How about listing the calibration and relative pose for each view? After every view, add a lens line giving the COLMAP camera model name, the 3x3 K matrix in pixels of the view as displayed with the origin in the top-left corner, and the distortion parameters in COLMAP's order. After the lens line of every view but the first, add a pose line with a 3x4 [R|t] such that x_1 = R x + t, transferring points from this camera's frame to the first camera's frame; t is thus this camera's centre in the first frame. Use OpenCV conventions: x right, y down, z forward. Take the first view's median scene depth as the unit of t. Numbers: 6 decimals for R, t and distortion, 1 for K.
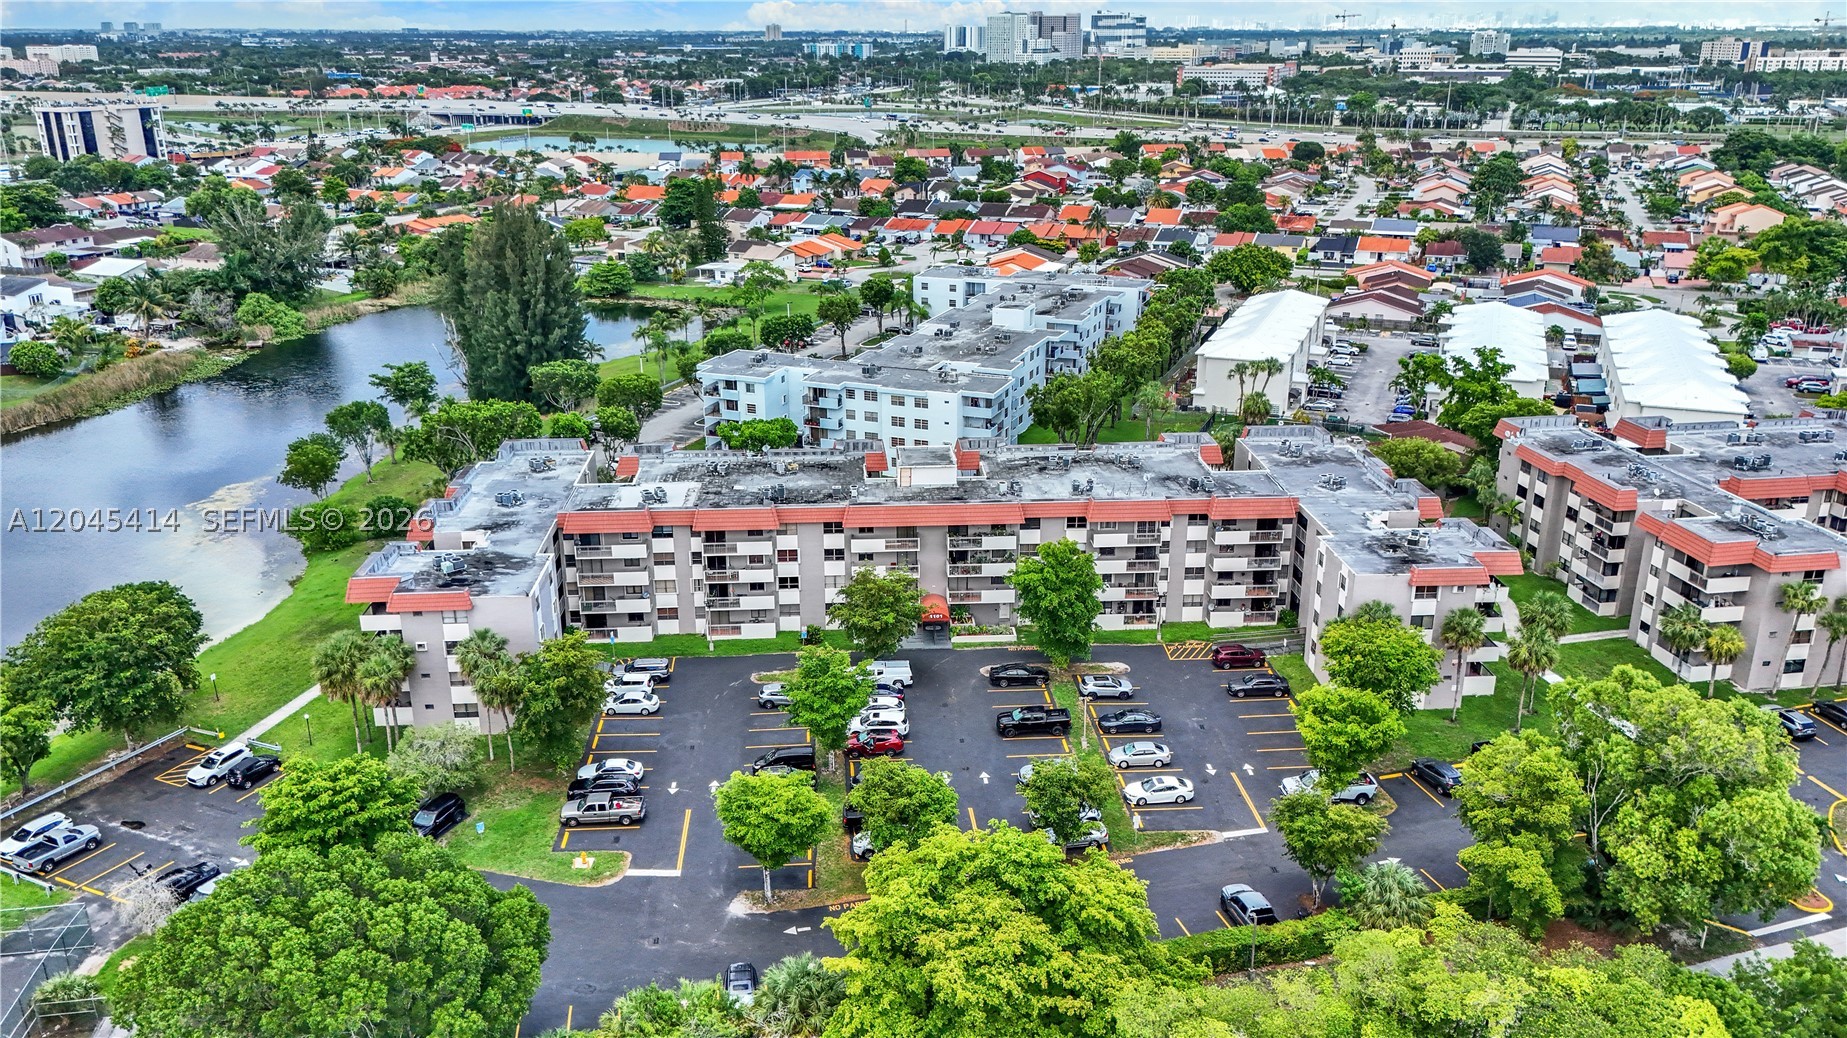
lens RADIAL K [[1416.3, 0, 909.2], [0, 1416.3, 503.5], [0, 0, 1]] dist [0.034645, -0.050975]
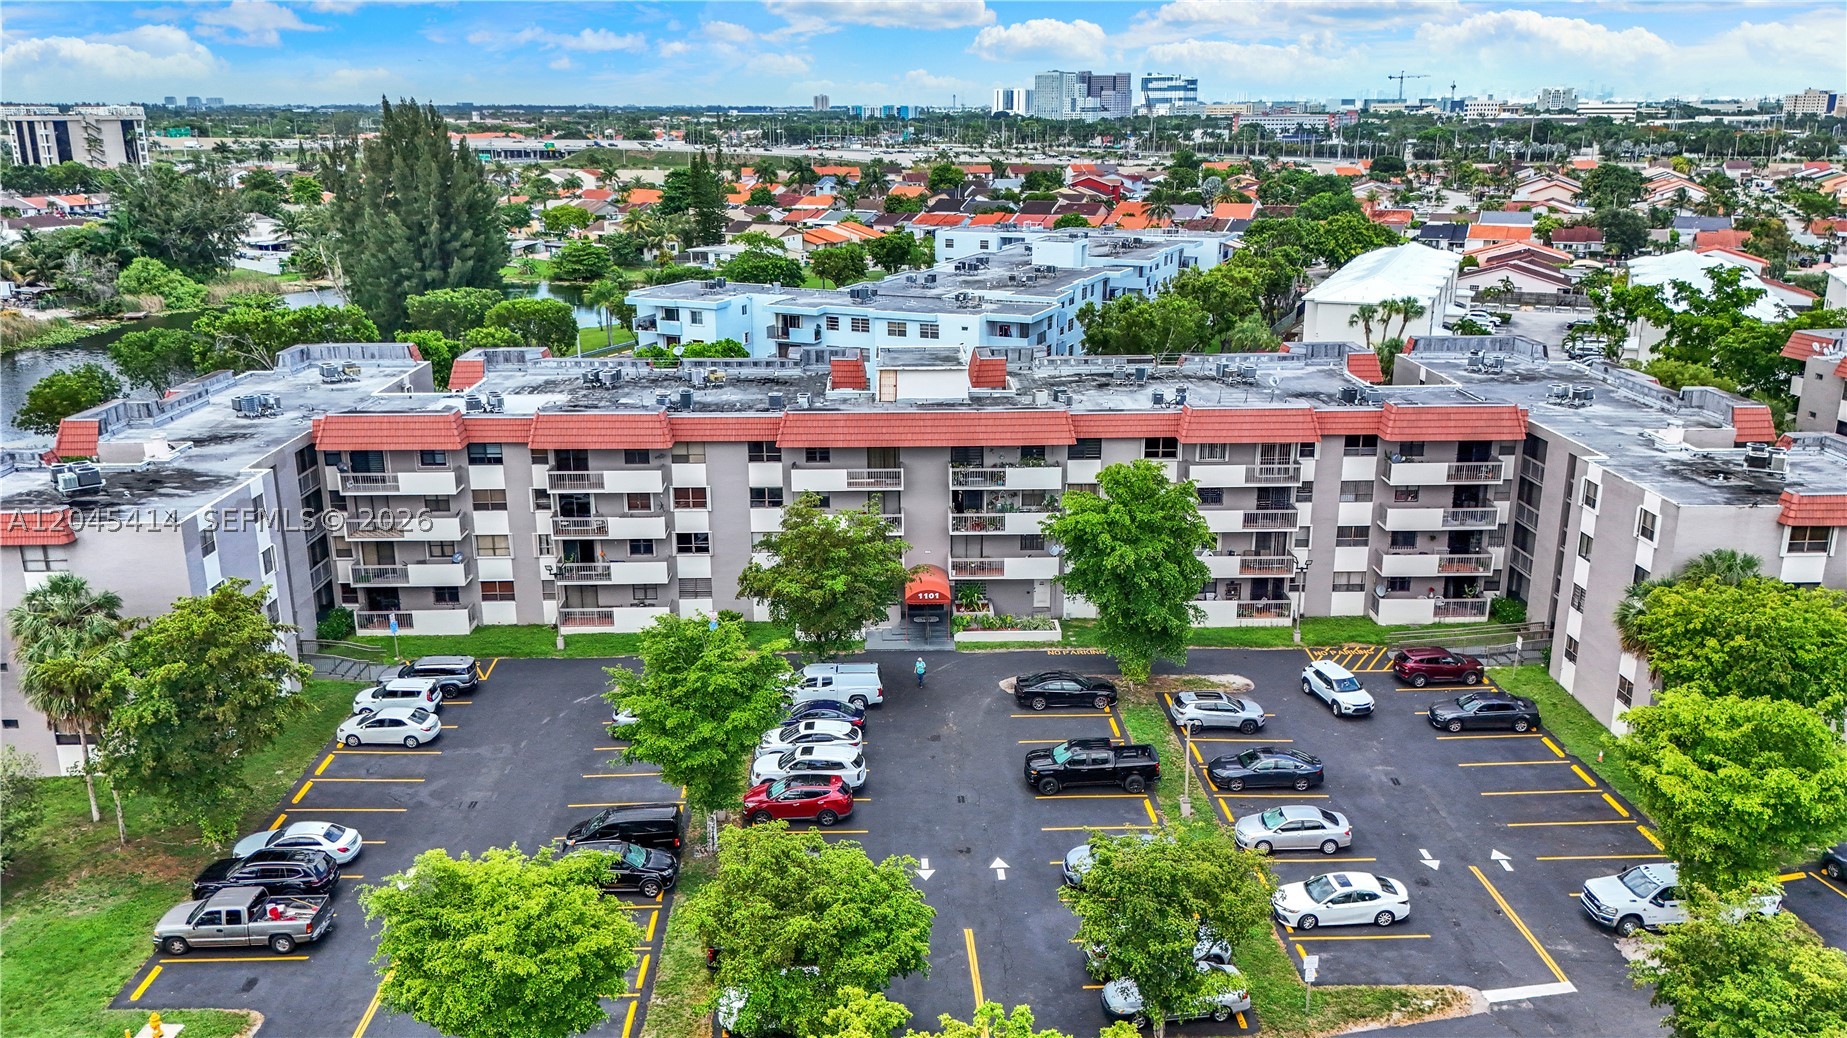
lens RADIAL K [[1416.3, 0, 920.5], [0, 1416.3, 516.2], [0, 0, 1]] dist [0.034645, -0.050975]
pose [[0.999656, 0.010305, -0.024112, 0.029135], [-0.011385, 0.998918, -0.045088, 0.071464], [0.023621, 0.045347, 0.998692, 0.384580]]
